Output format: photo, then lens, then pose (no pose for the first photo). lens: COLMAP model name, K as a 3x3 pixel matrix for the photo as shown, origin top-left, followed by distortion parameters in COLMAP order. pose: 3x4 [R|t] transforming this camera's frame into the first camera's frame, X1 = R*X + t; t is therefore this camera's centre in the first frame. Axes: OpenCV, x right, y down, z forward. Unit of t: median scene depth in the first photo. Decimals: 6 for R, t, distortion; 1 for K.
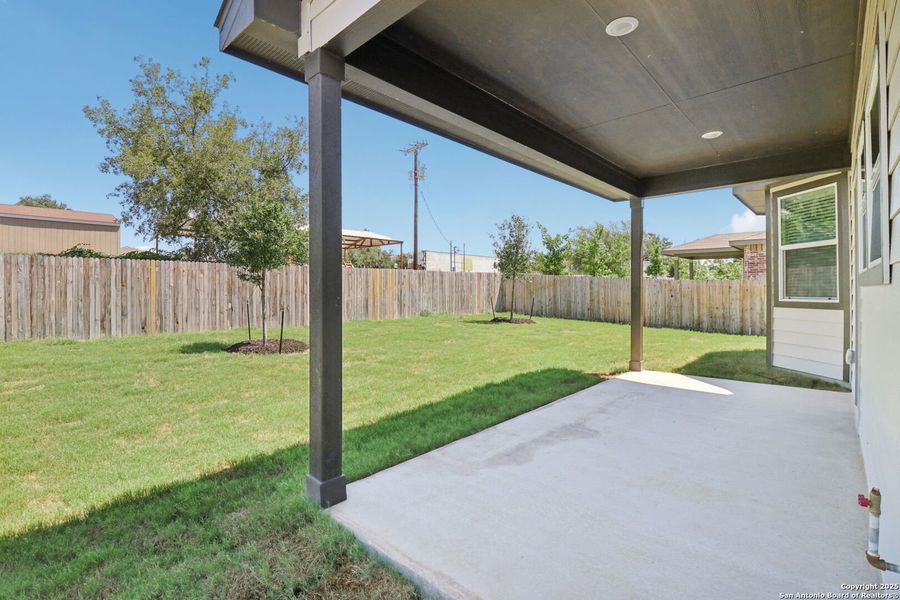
lens RADIAL K [[416.6, 0, 446.0], [0, 416.6, 294.0], [0, 0, 1]] dist [-0.001386, -0.014241]
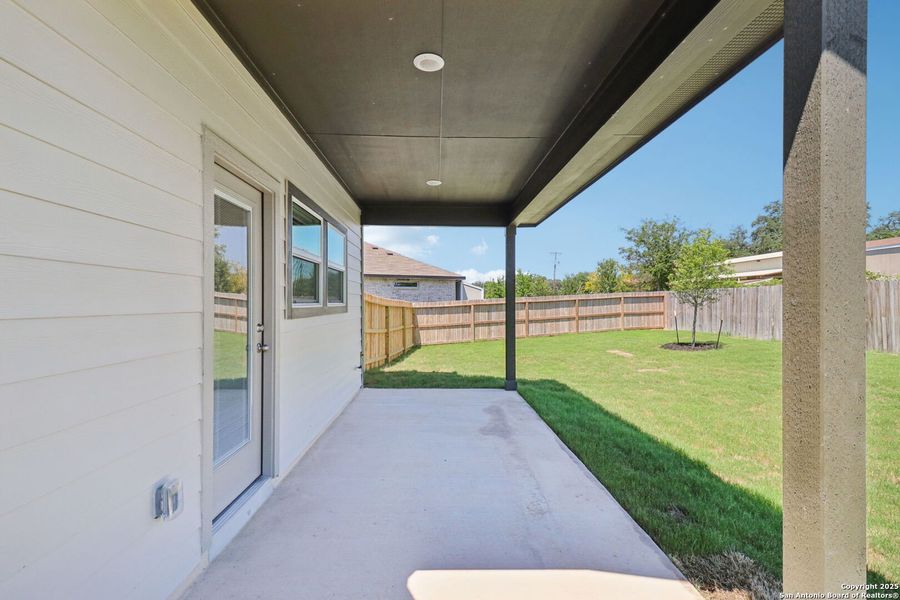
lens RADIAL K [[416.6, 0, 446.0], [0, 416.6, 294.0], [0, 0, 1]] dist [-0.001386, -0.014241]
pose [[-0.715810, -0.006325, -0.698266, 1.290678], [-0.001304, 0.999969, -0.007720, -0.068285], [0.698294, -0.004615, -0.715797, 1.791736]]
